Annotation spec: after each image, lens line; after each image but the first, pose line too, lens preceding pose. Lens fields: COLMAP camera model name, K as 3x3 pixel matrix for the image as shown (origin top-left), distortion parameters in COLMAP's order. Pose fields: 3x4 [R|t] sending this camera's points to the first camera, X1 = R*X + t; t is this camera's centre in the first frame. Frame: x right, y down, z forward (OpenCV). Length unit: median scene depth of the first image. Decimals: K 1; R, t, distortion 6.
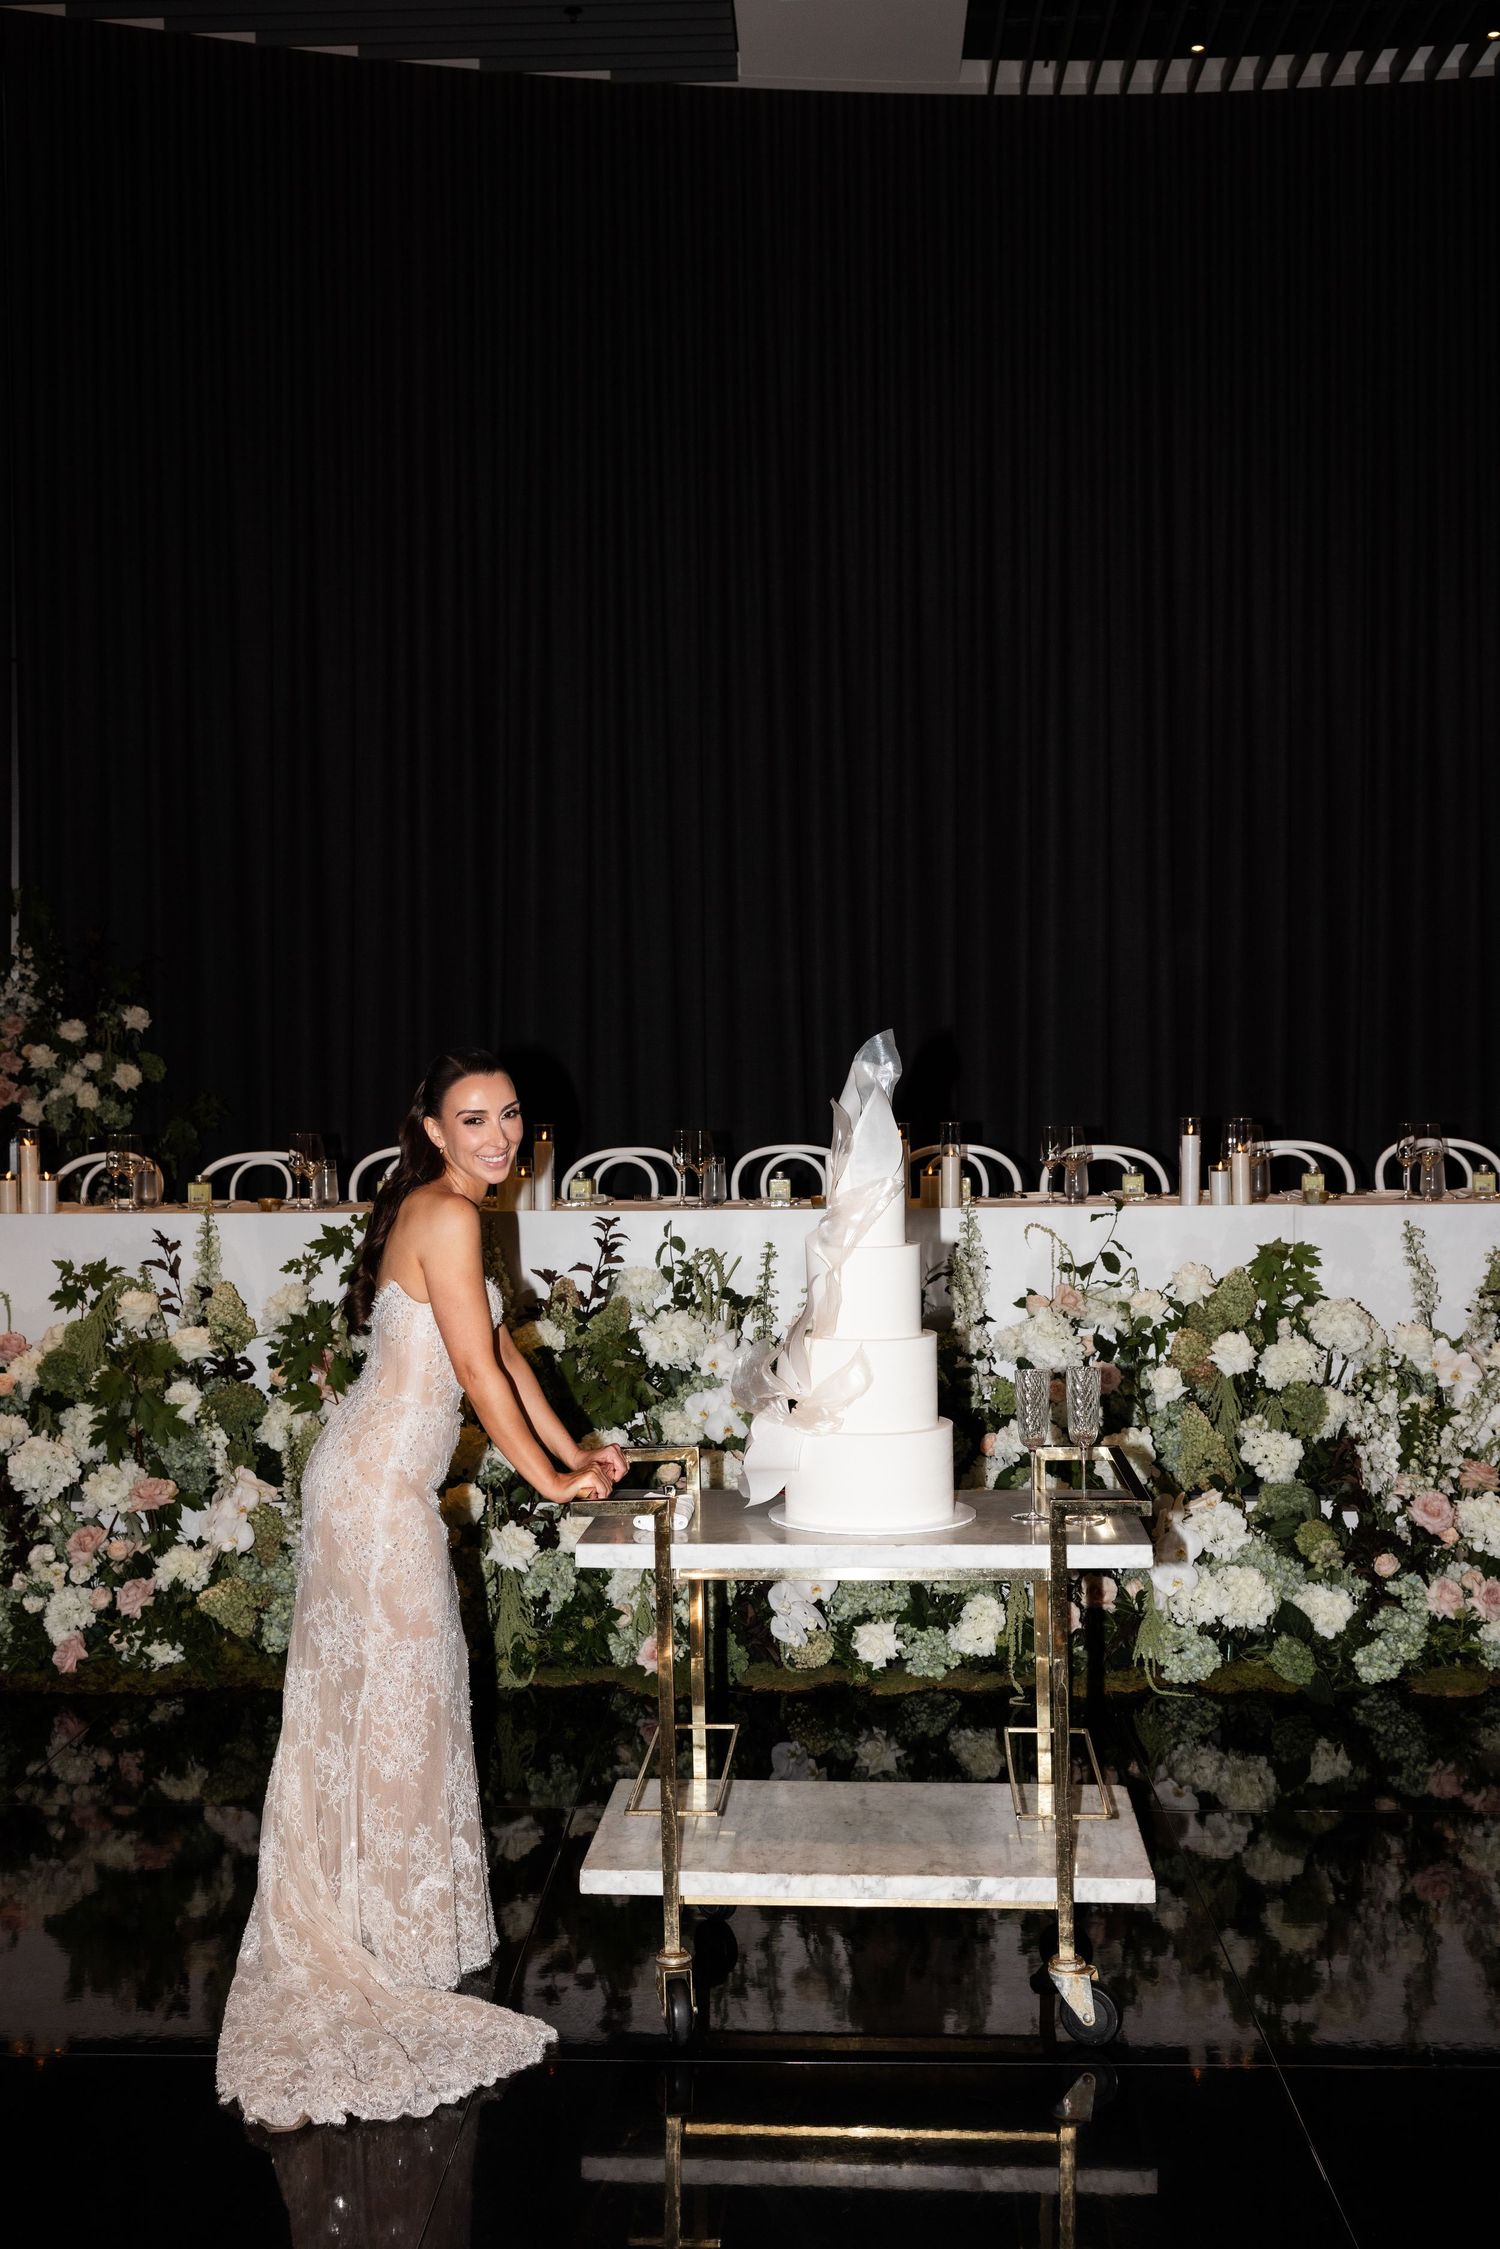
lens RADIAL K [[2448.3, 0, 727.3], [0, 2448.3, 1181.4], [0, 0, 1]] dist [-0.005202, 0.000000]
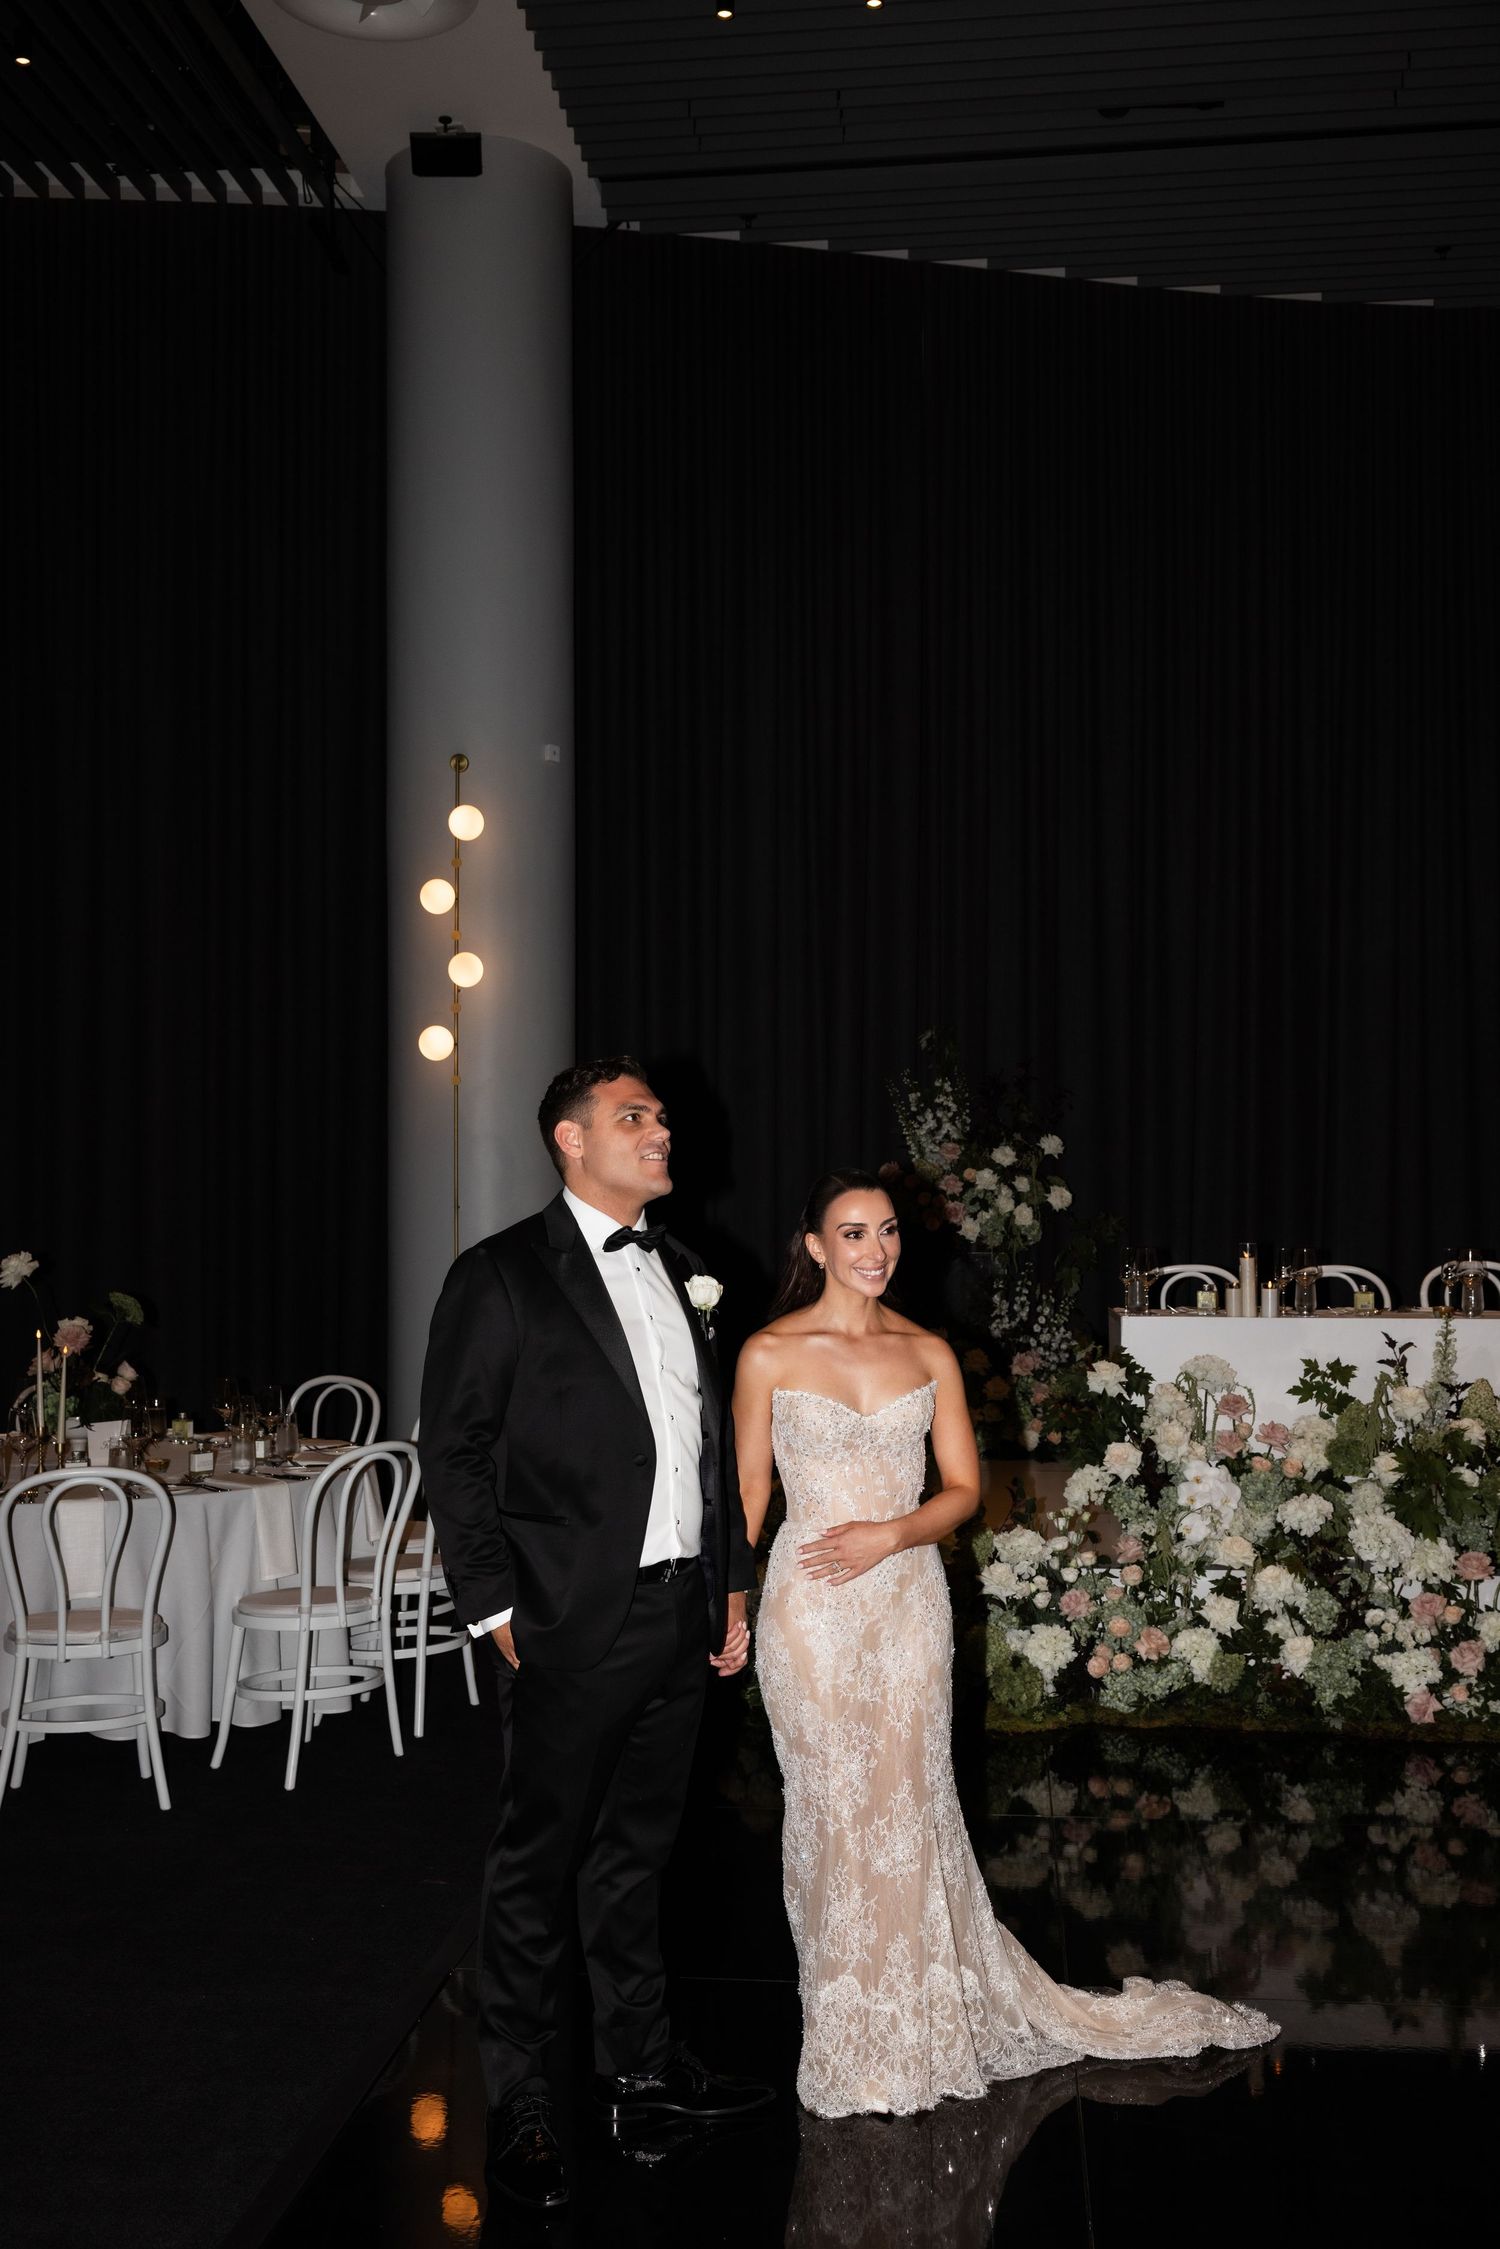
lens RADIAL K [[2387.4, 0, 753.7], [0, 2387.4, 1122.3], [0, 0, 1]] dist [0.121568, 0.000000]
pose [[0.999612, 0.002690, -0.027725, -0.352250], [-0.004681, 0.997392, -0.072025, 0.002722], [0.027459, 0.072127, 0.997017, -0.100456]]
